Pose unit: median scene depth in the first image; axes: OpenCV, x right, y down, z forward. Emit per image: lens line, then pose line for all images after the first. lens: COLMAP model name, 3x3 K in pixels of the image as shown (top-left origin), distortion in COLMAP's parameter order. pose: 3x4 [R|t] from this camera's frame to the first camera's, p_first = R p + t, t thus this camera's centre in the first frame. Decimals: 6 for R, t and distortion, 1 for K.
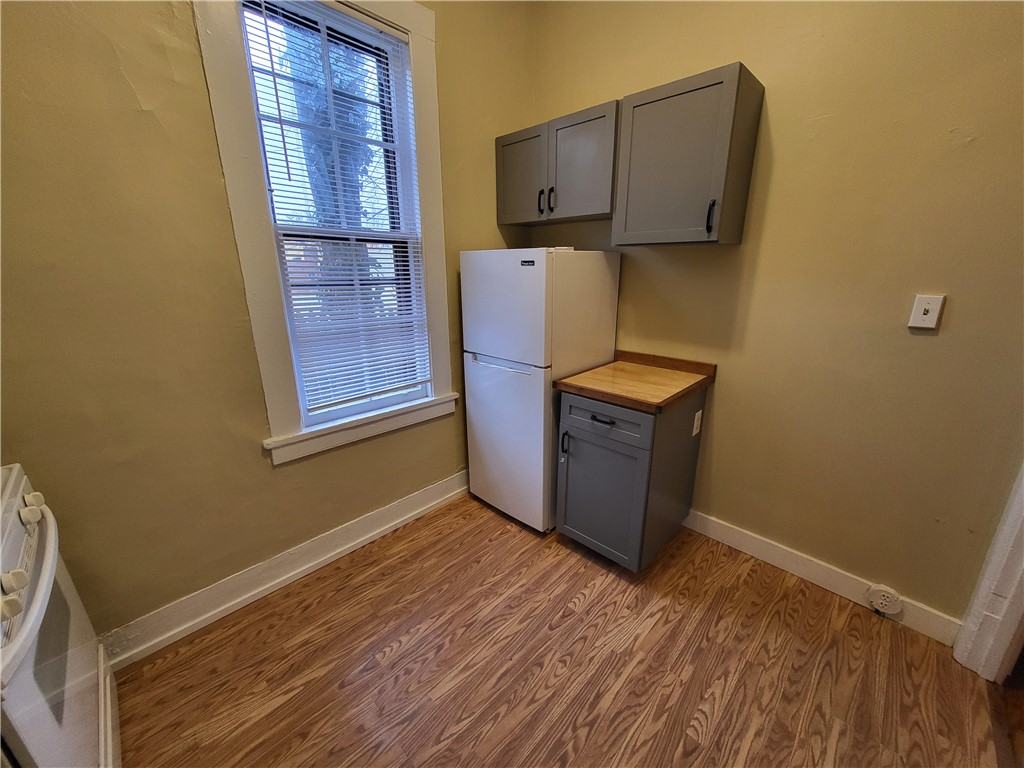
lens RADIAL K [[401.9, 0, 518.4], [0, 401.9, 377.3], [0, 0, 1]] dist [0.010369, -0.003115]
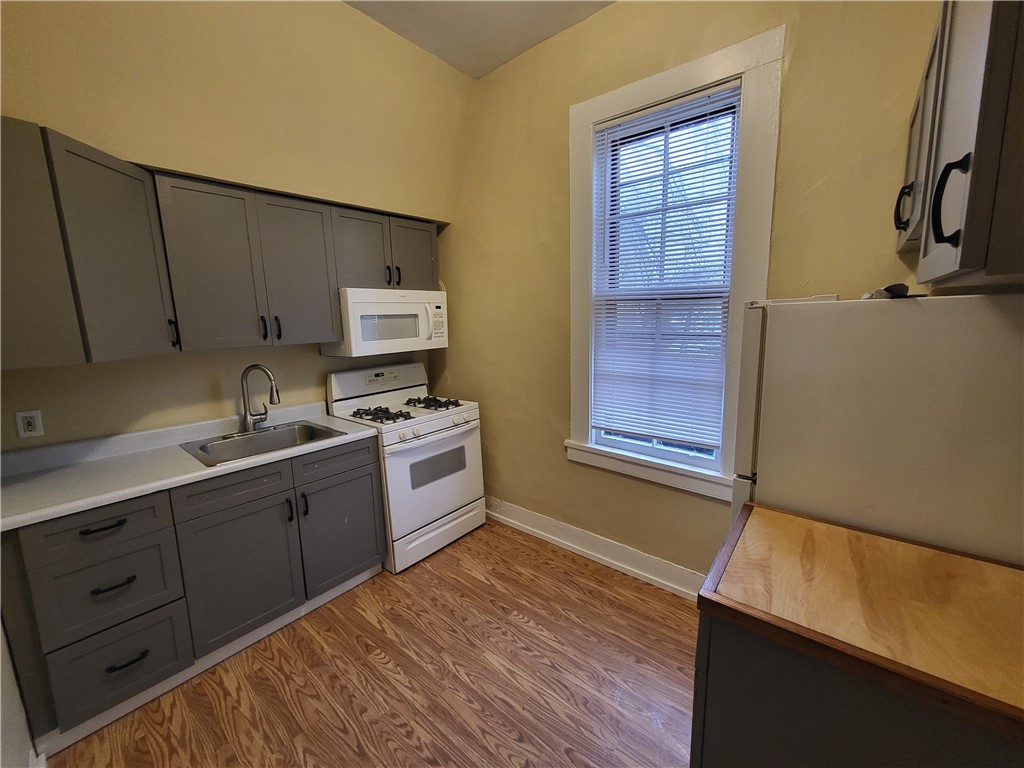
lens RADIAL K [[401.9, 0, 495.6], [0, 401.9, 385.6], [0, 0, 1]] dist [0.010369, -0.003115]
pose [[0.057834, 0.174246, -0.983002, 0.752531], [-0.247966, 0.956301, 0.154924, -0.191019], [0.967041, 0.234792, 0.098514, 0.587794]]
